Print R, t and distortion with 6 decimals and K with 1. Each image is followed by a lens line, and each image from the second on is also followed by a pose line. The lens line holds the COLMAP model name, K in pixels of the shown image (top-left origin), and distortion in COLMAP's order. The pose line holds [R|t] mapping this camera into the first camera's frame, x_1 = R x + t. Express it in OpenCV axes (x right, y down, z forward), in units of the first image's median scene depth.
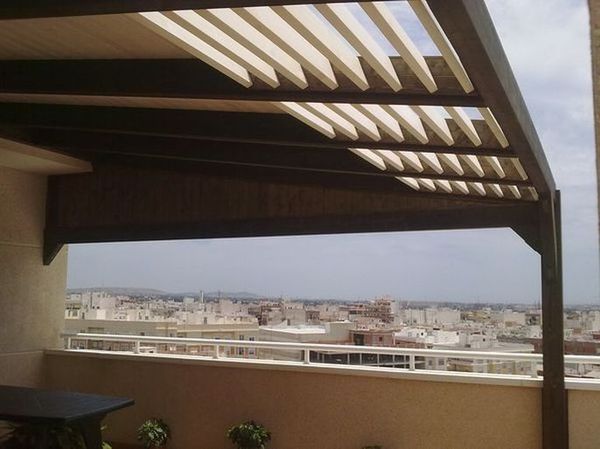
lens RADIAL K [[616.4, 0, 300.0], [0, 616.4, 224.5], [0, 0, 1]] dist [-0.009243, -0.010081]
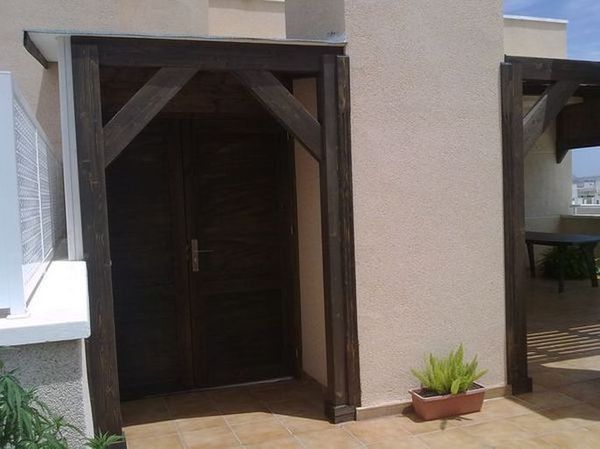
lens RADIAL K [[616.4, 0, 300.0], [0, 616.4, 224.5], [0, 0, 1]] dist [-0.009243, -0.010081]
pose [[0.705021, 0.006602, -0.709156, 0.255501], [0.119993, 0.984429, 0.128458, -0.065481], [0.698961, -0.175659, 0.693251, -0.621685]]
